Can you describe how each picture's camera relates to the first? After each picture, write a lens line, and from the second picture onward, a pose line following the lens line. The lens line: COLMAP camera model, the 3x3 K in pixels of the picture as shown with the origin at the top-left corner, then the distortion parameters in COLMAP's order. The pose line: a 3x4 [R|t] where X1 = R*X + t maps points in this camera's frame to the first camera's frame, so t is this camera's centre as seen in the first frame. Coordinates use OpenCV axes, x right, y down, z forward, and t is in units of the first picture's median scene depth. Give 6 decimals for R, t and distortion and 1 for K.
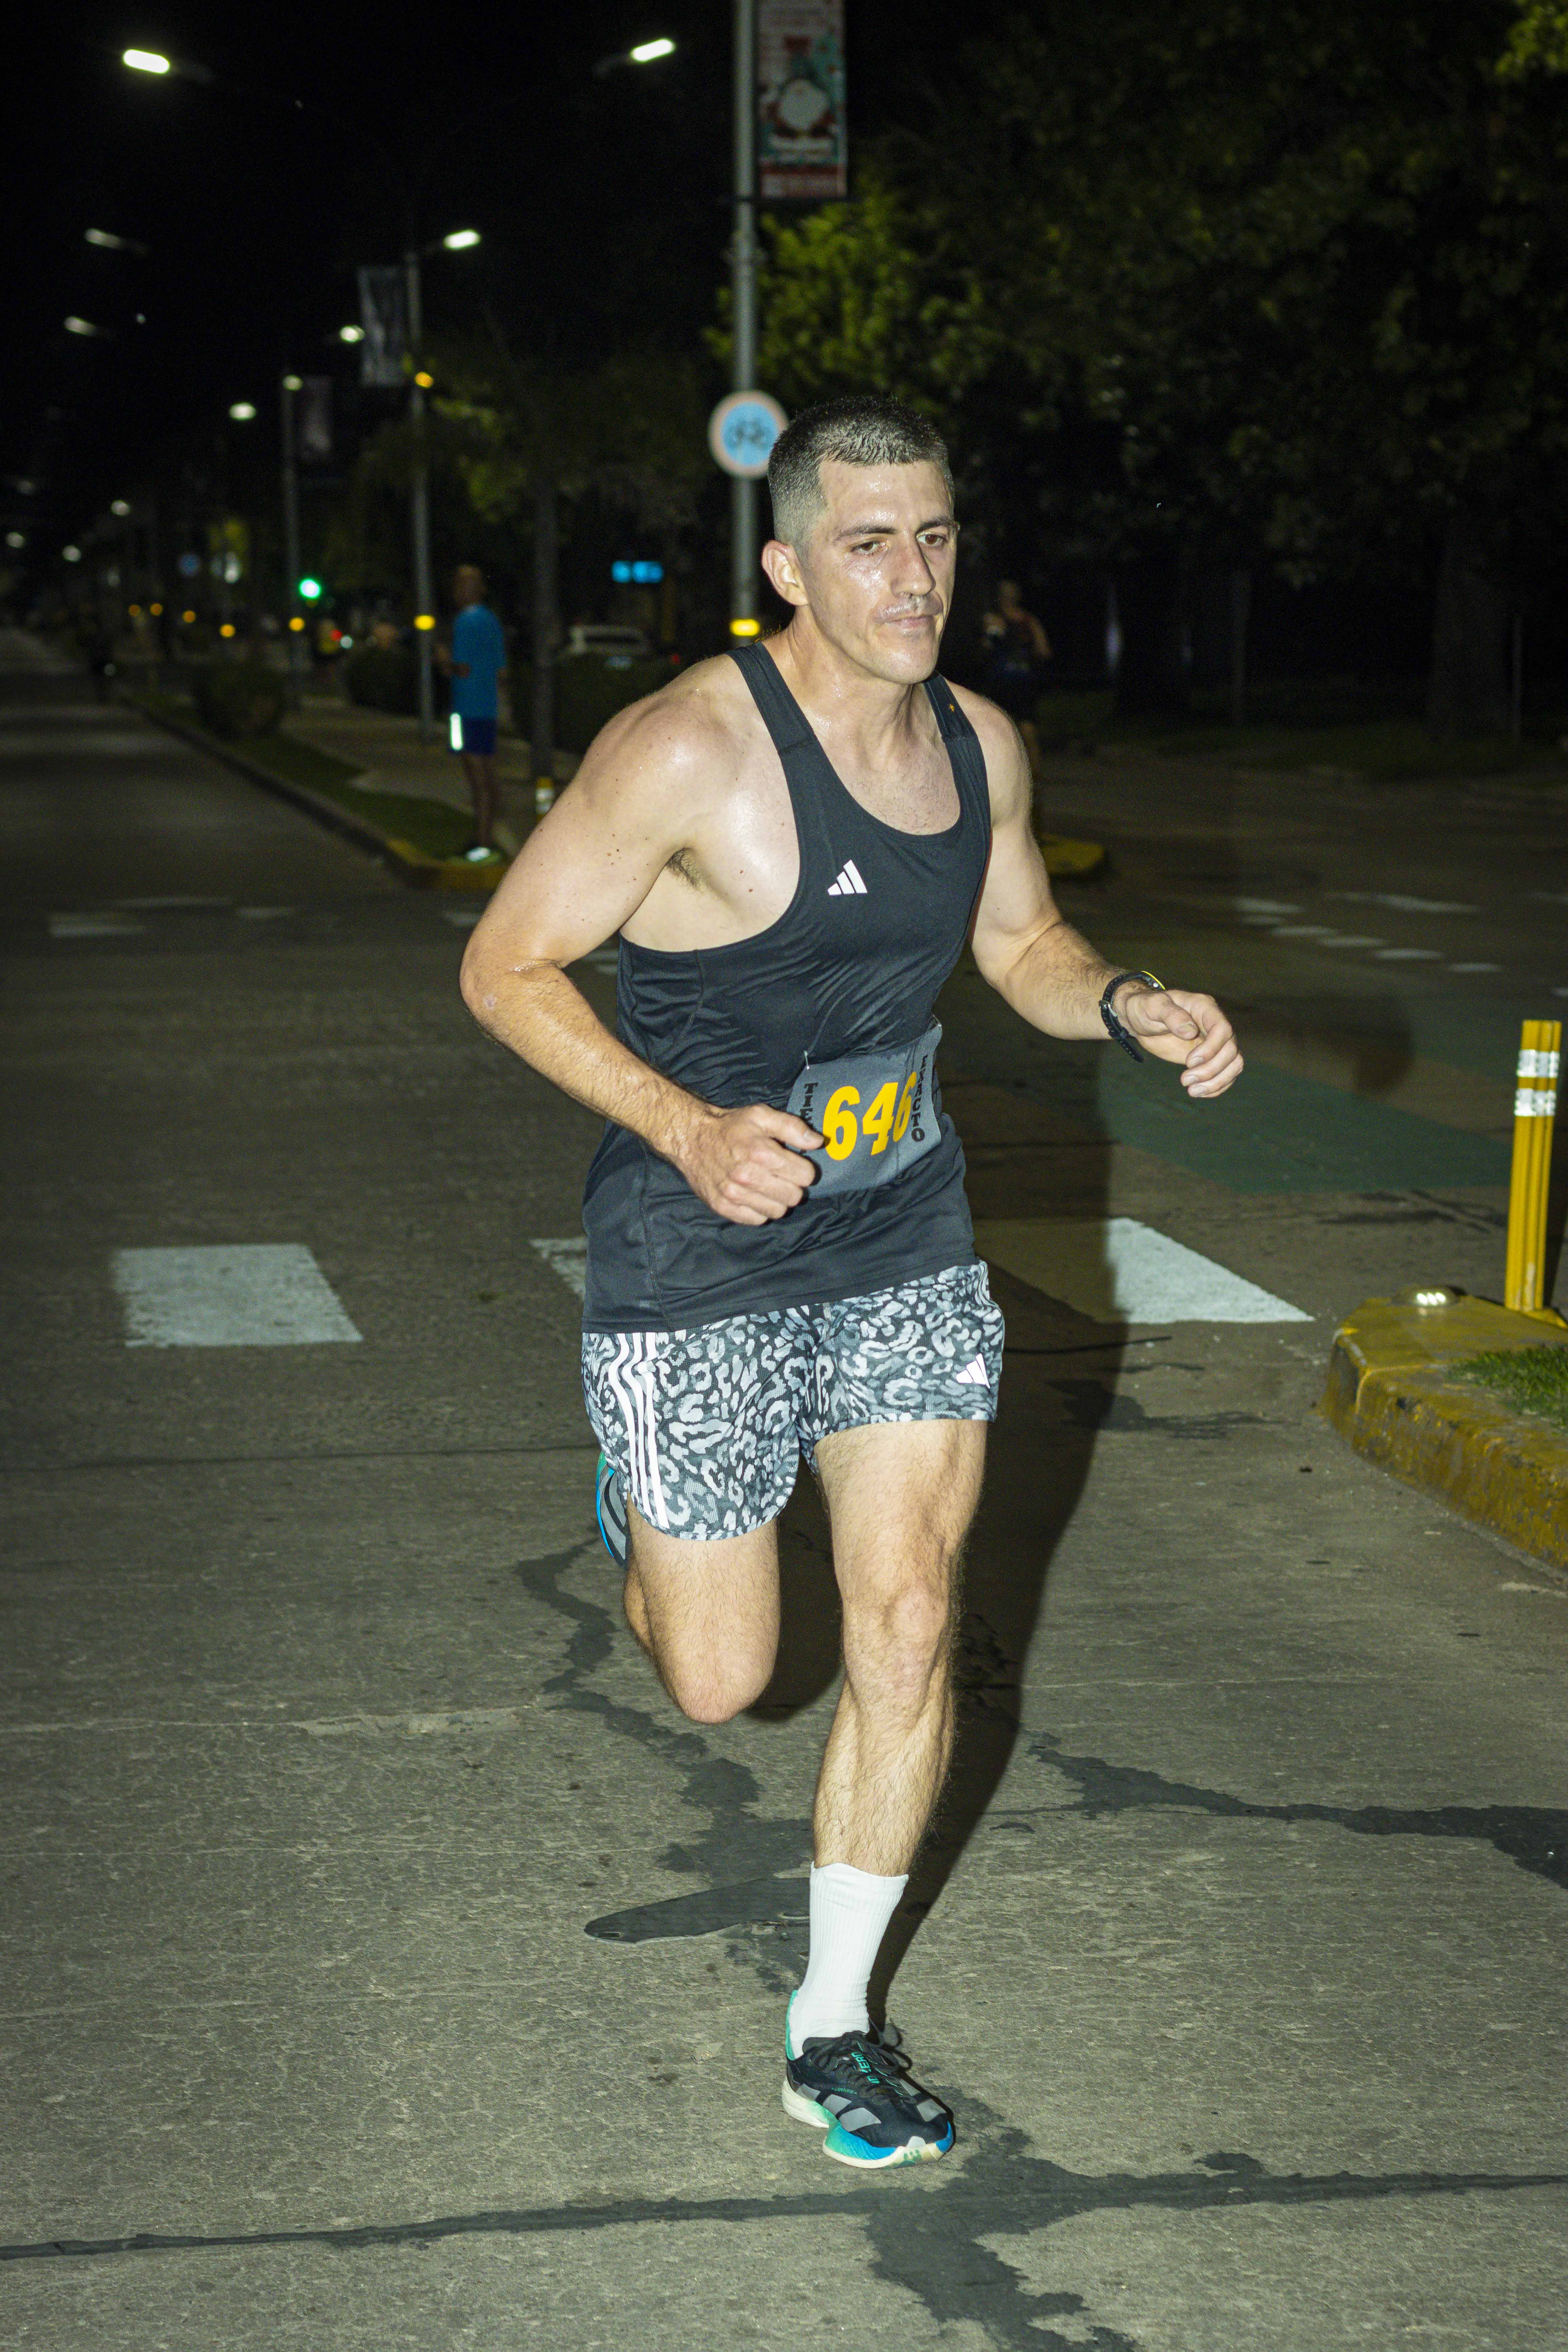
lens RADIAL K [[5655.8, 0, 794.1], [0, 5655.8, 1380.0], [0, 0, 1]] dist [0.175216, -0.106495]
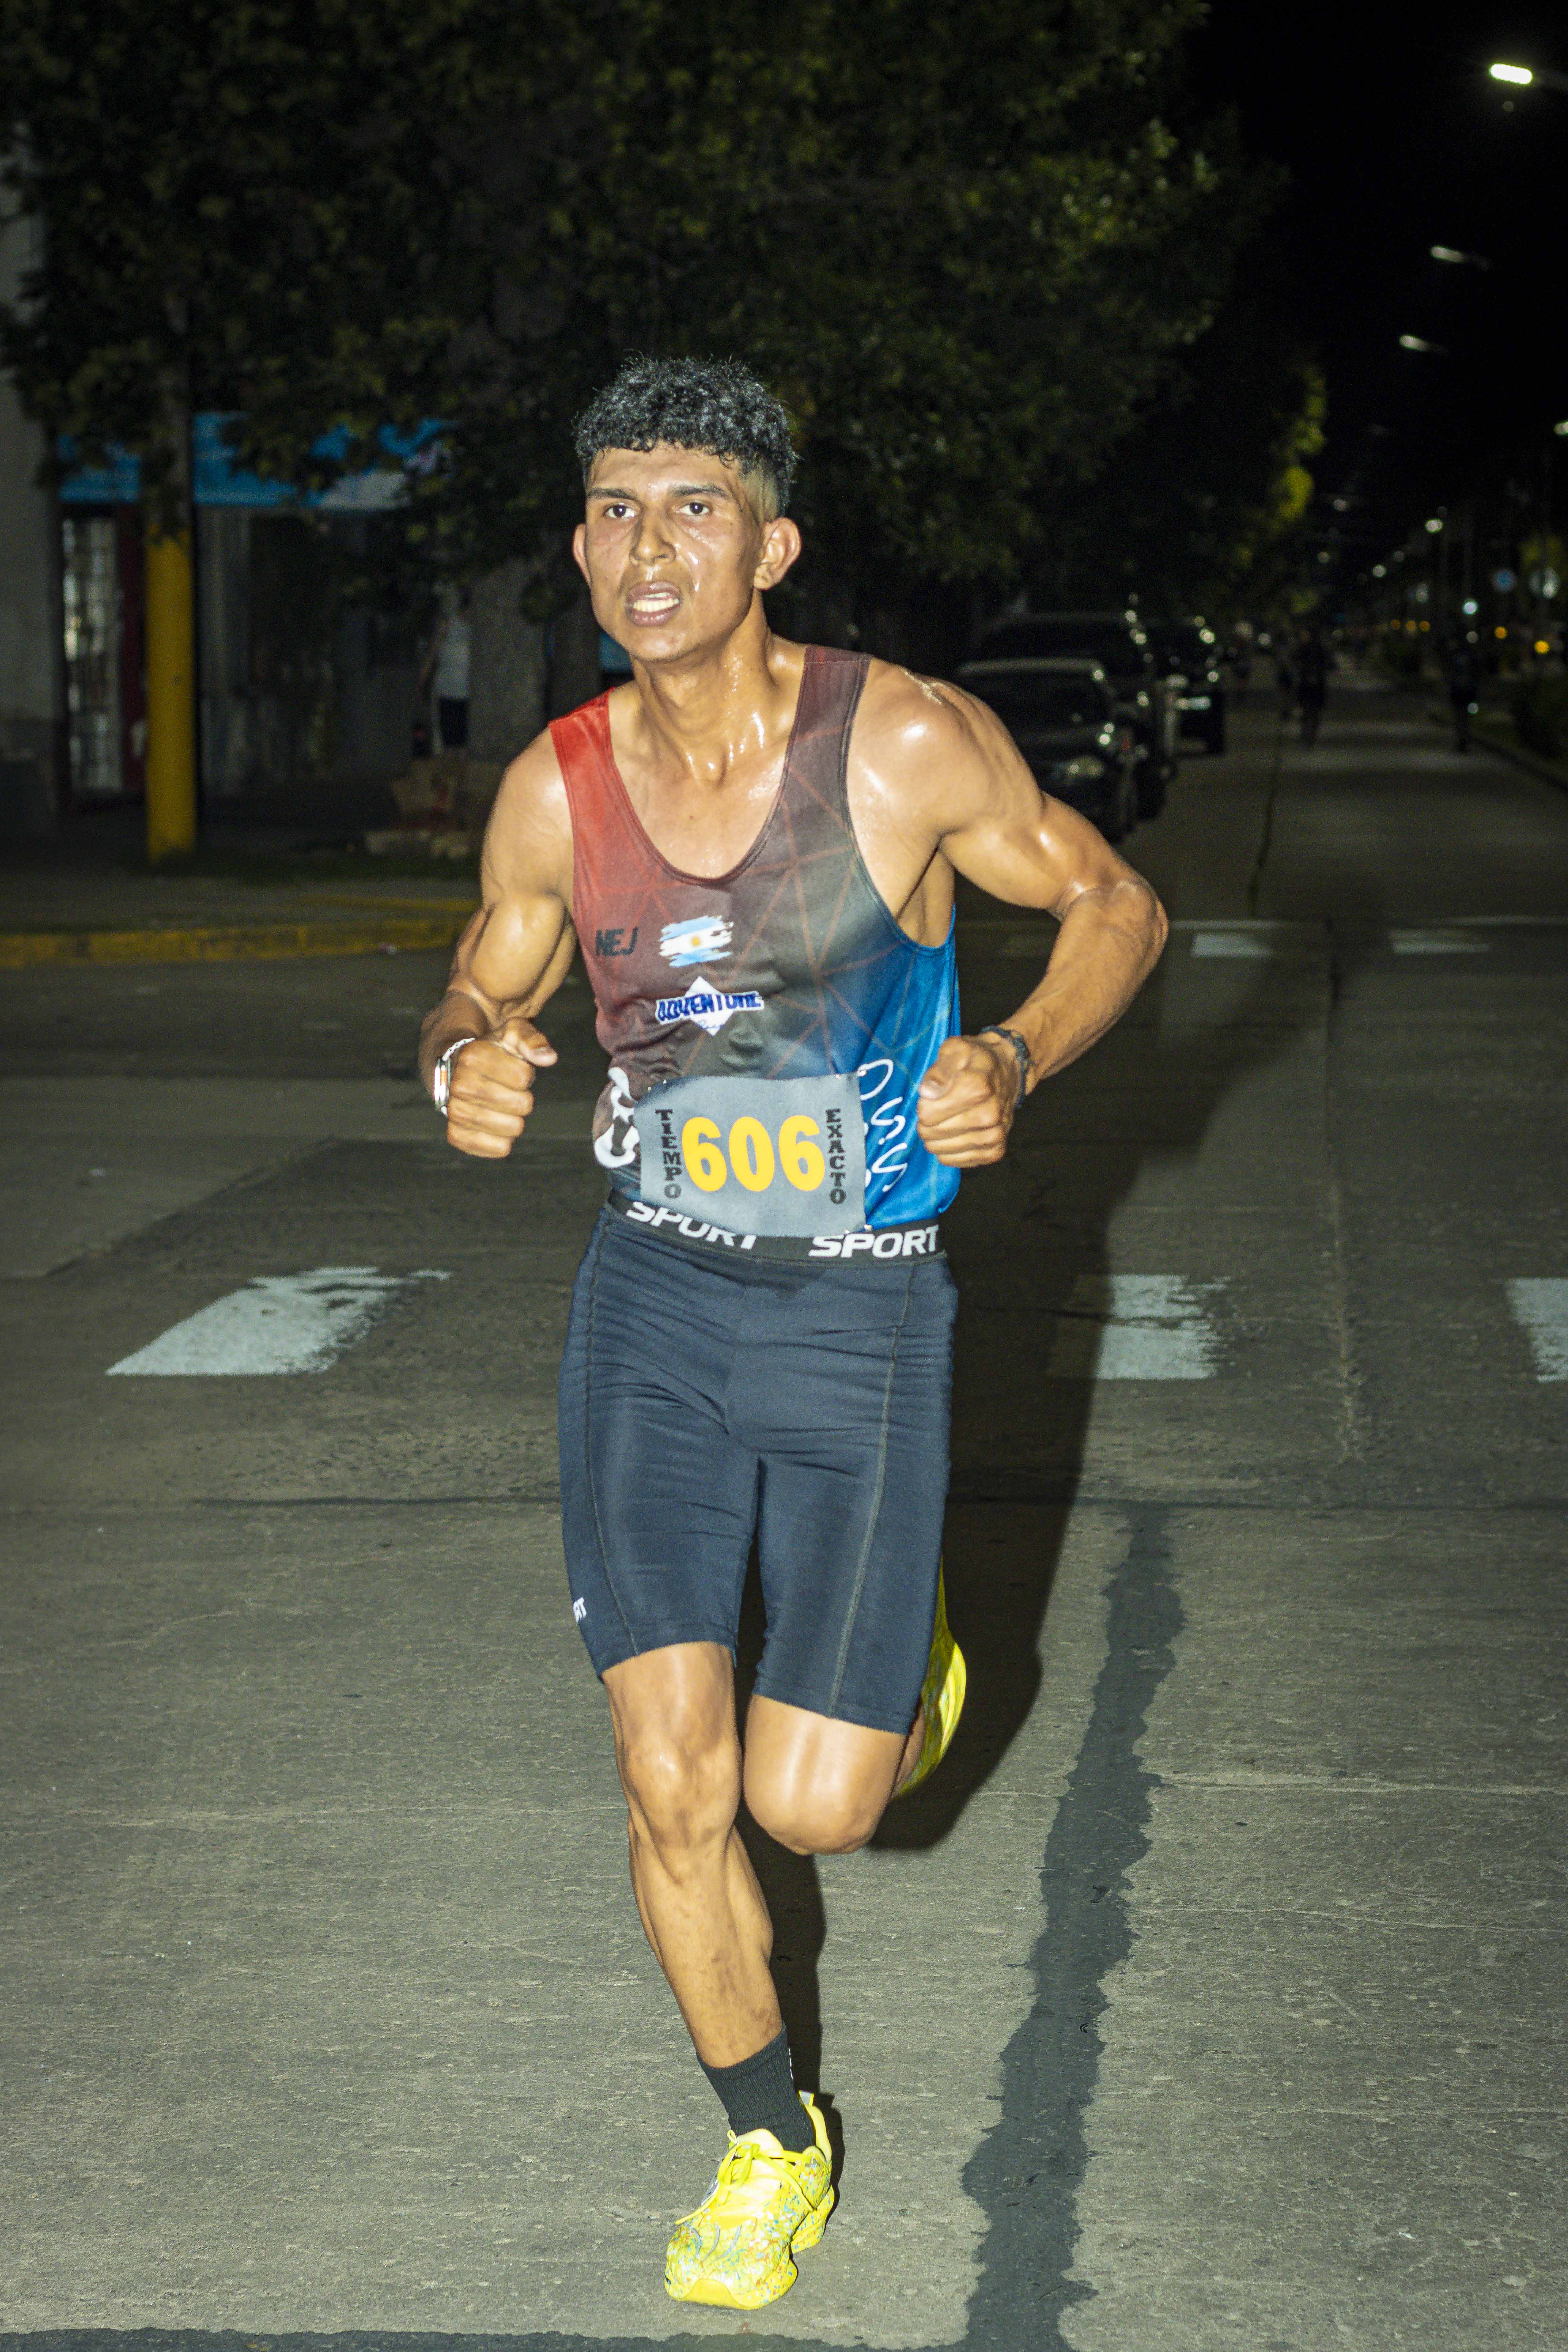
lens RADIAL K [[5655.8, 0, 794.1], [0, 5655.8, 1380.0], [0, 0, 1]] dist [0.175216, -0.106495]
pose [[0.974762, 0.044760, -0.218715, -0.044801], [-0.045472, 0.998964, 0.001779, -0.003177], [0.218568, 0.008211, 0.975787, 0.046251]]
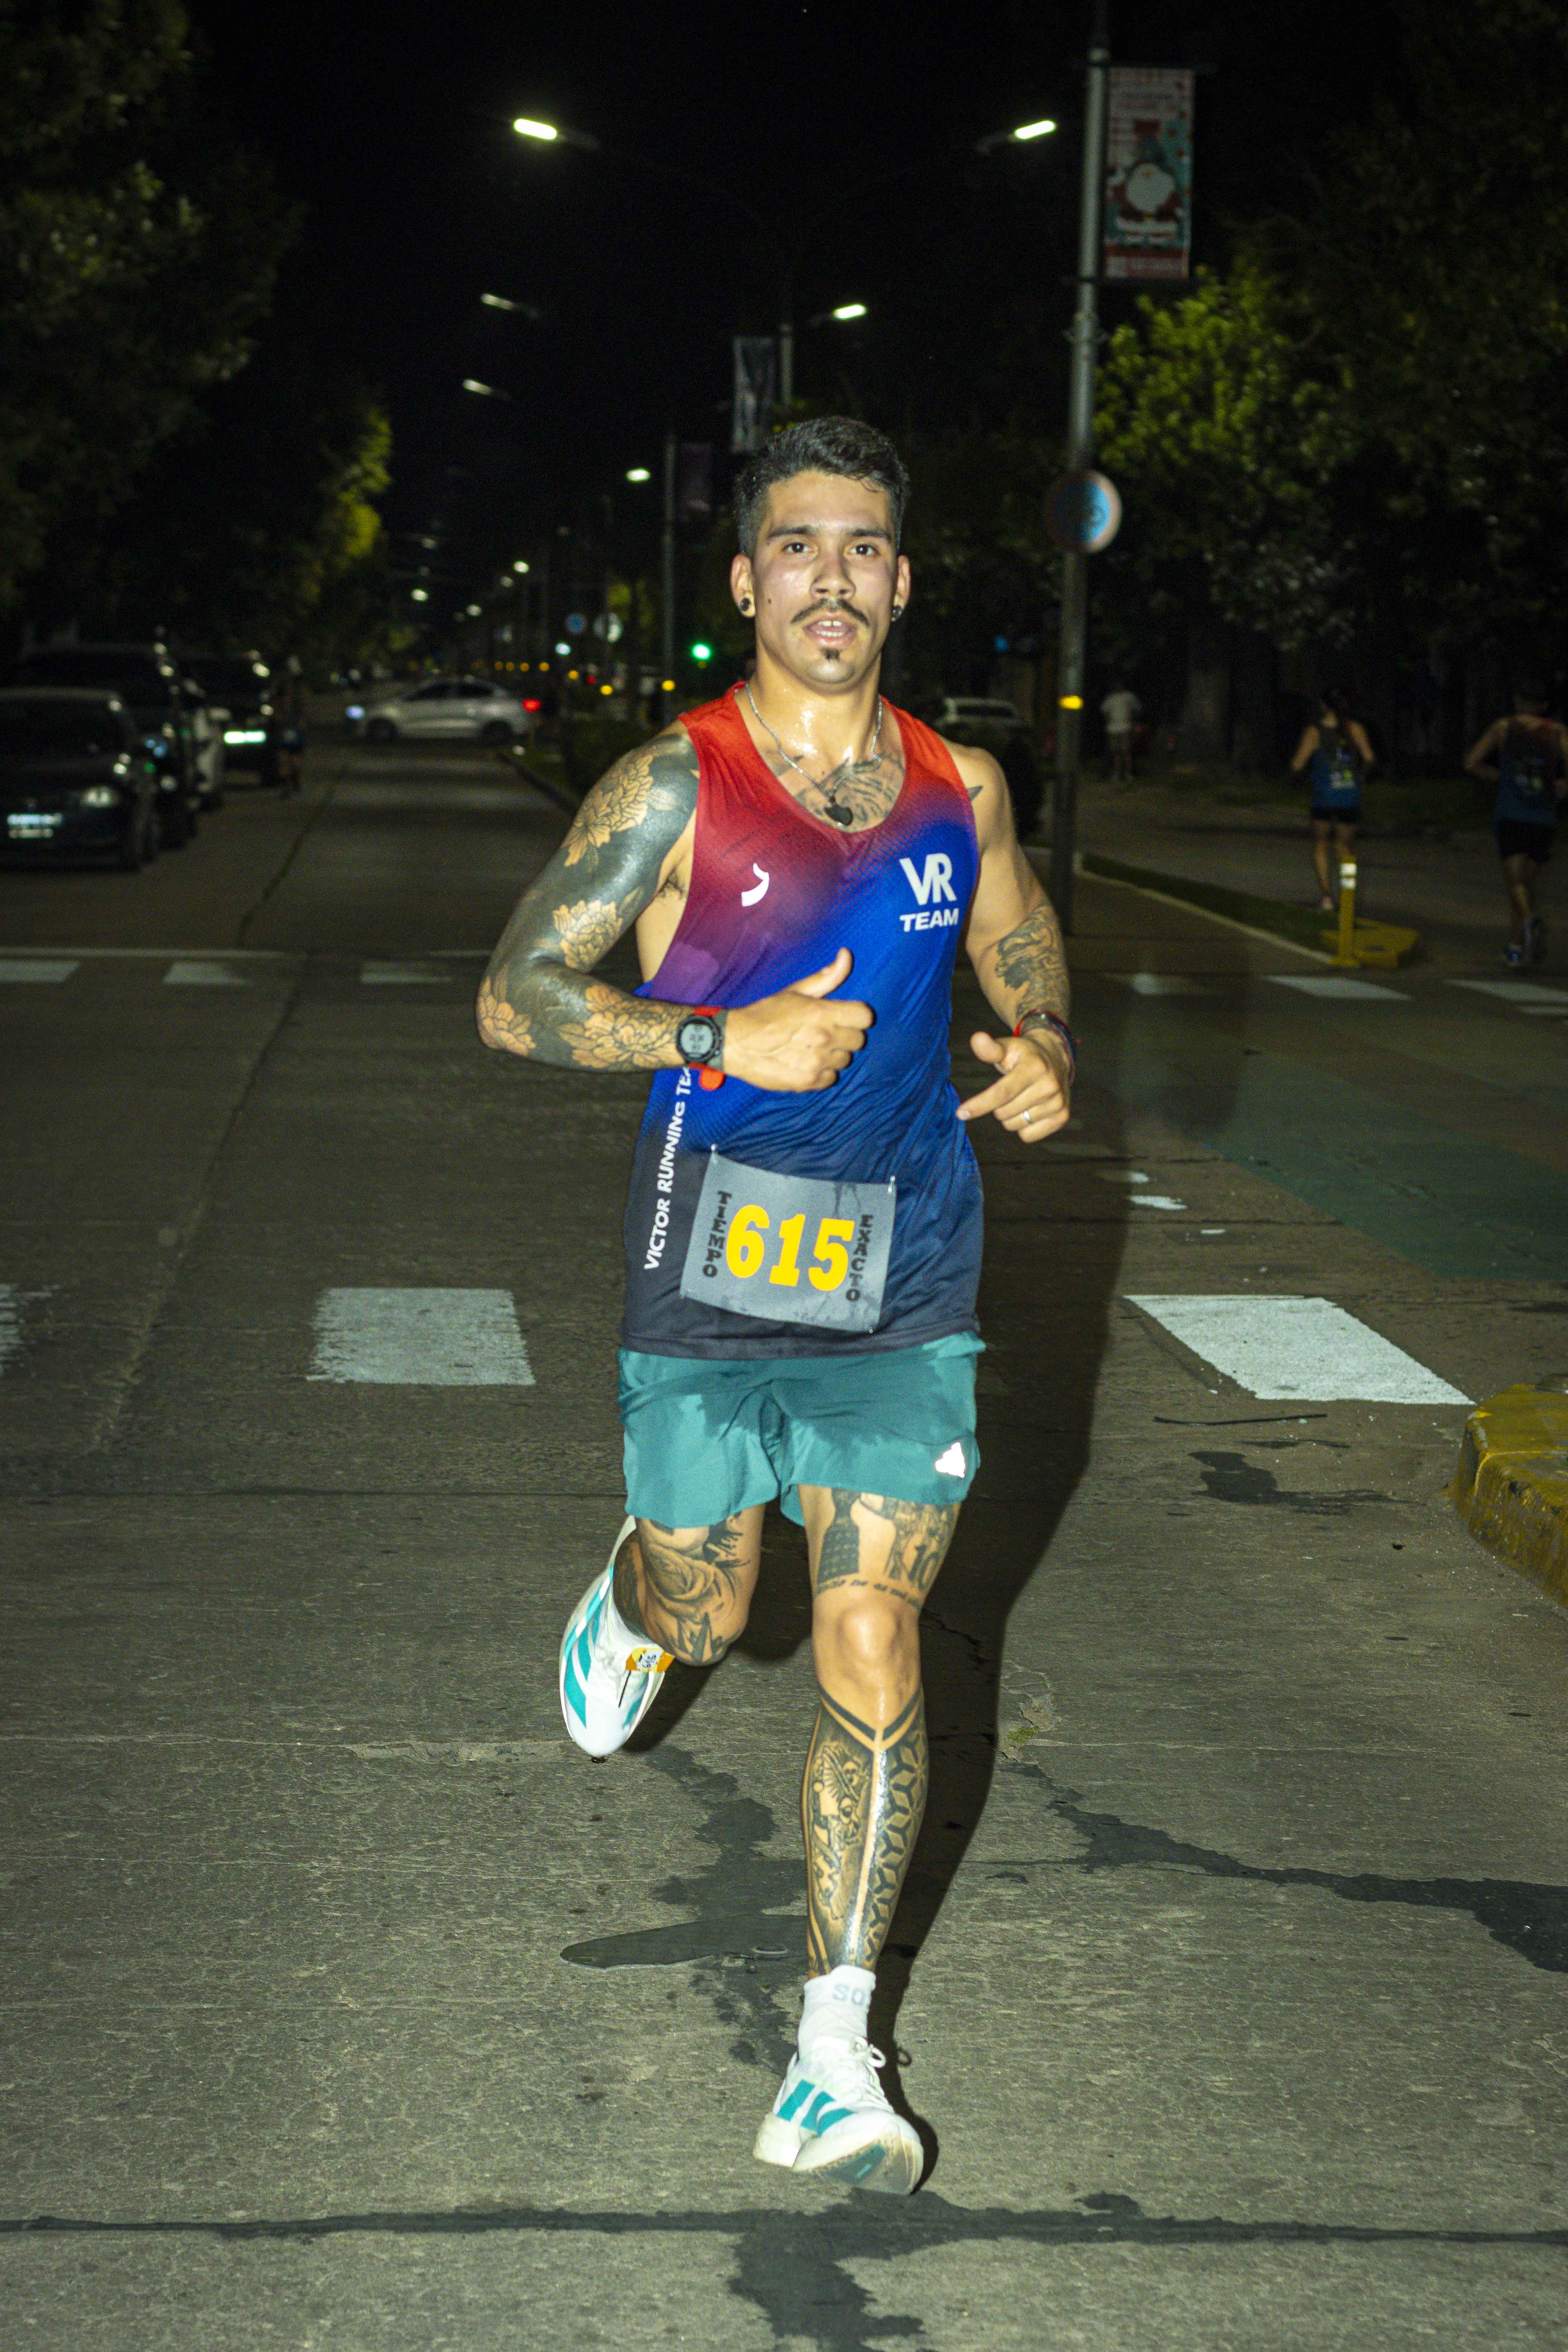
lens RADIAL K [[5655.8, 0, 794.1], [0, 5655.8, 1380.0], [0, 0, 1]] dist [0.175216, -0.106495]
pose [[0.996931, 0.042280, -0.065889, 0.055313], [-0.043103, 0.999009, -0.011119, 0.002180], [0.065354, 0.013925, 0.997765, -0.019562]]
